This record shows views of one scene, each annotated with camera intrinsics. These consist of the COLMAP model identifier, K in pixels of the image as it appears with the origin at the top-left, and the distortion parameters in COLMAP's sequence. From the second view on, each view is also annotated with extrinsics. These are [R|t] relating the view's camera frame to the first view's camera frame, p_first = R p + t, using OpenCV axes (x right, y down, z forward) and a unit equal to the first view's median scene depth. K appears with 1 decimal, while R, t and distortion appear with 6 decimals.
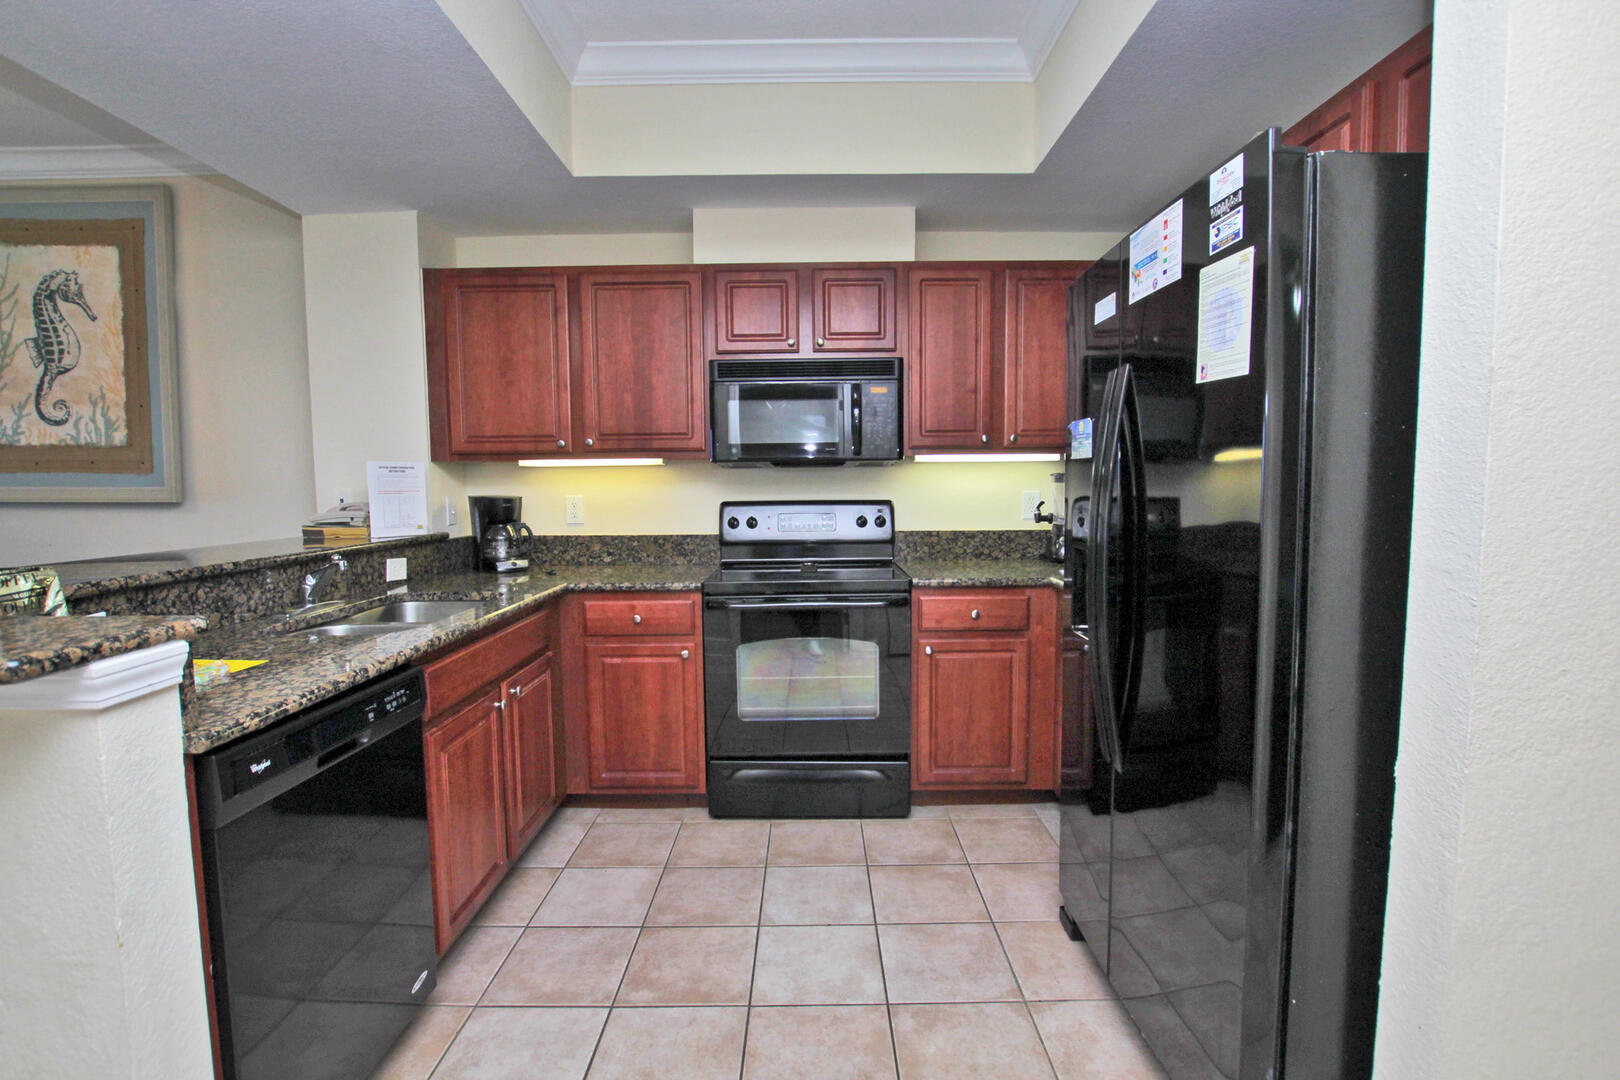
lens RADIAL K [[755.0, 0, 812.7], [0, 755.0, 546.0], [0, 0, 1]] dist [-0.036232, 0.007685]
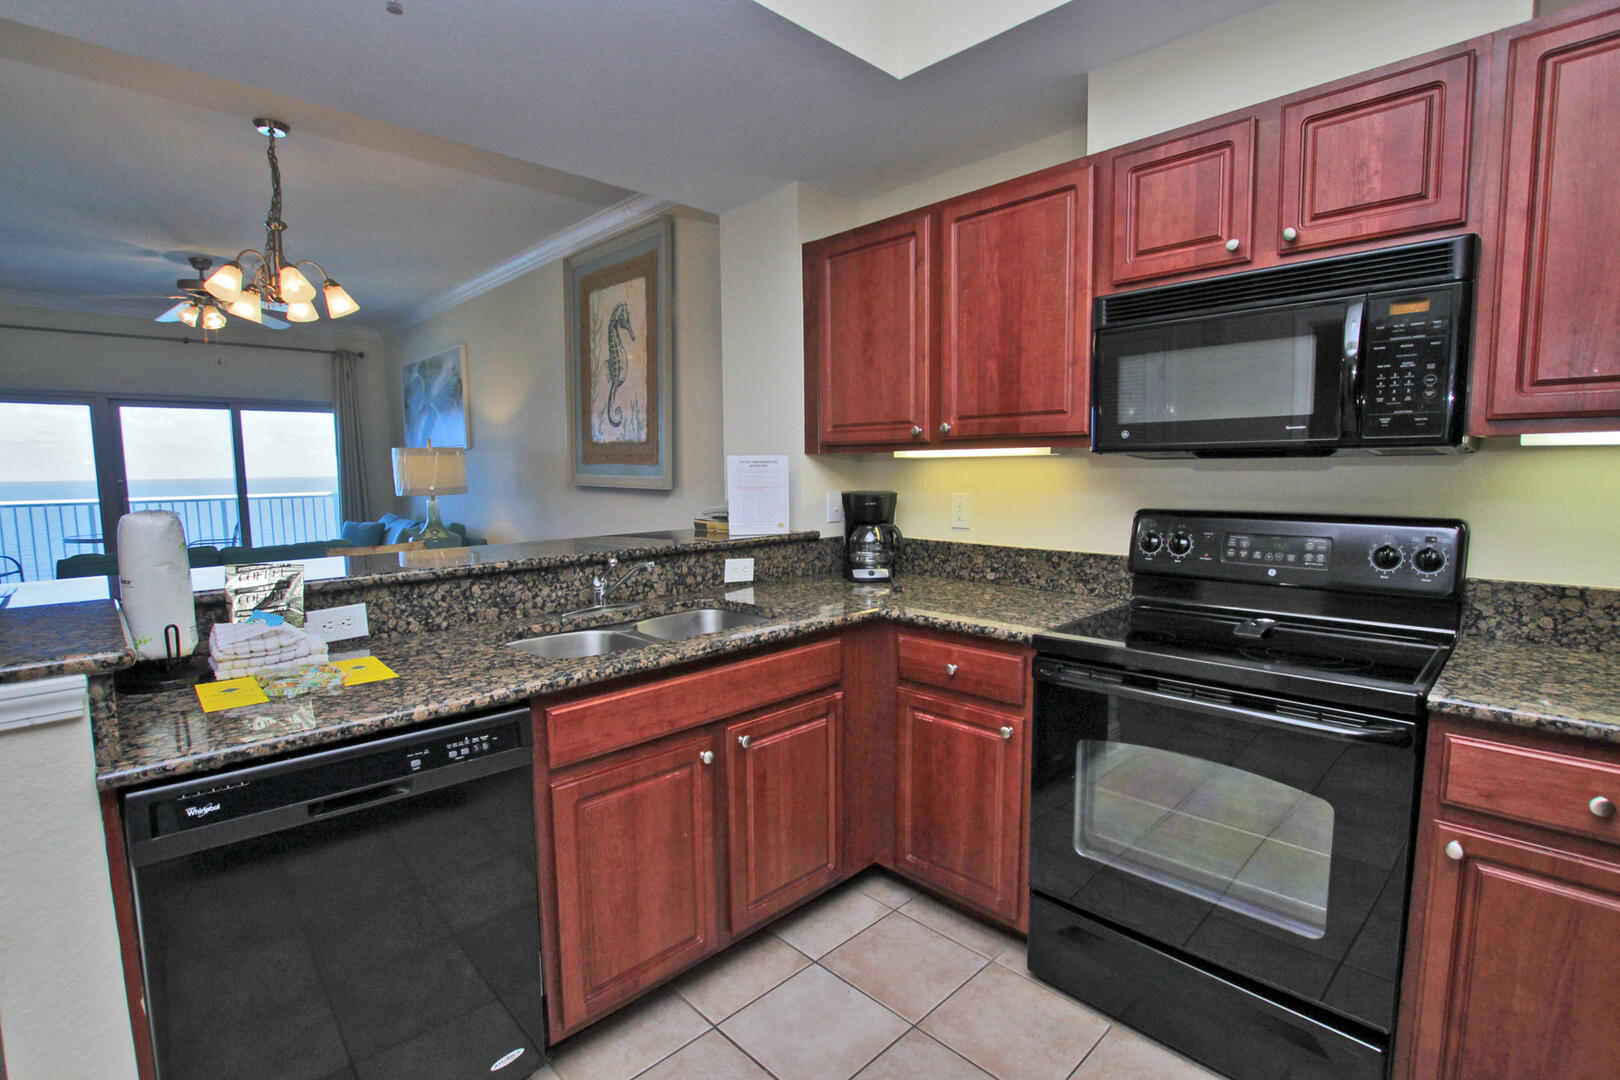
lens RADIAL K [[755.0, 0, 812.7], [0, 755.0, 546.0], [0, 0, 1]] dist [-0.036232, 0.007685]
pose [[0.697519, 0.075991, -0.712525, 0.173443], [-0.054067, 0.997108, 0.053413, -0.051026], [0.714523, 0.001267, 0.699610, 0.361474]]
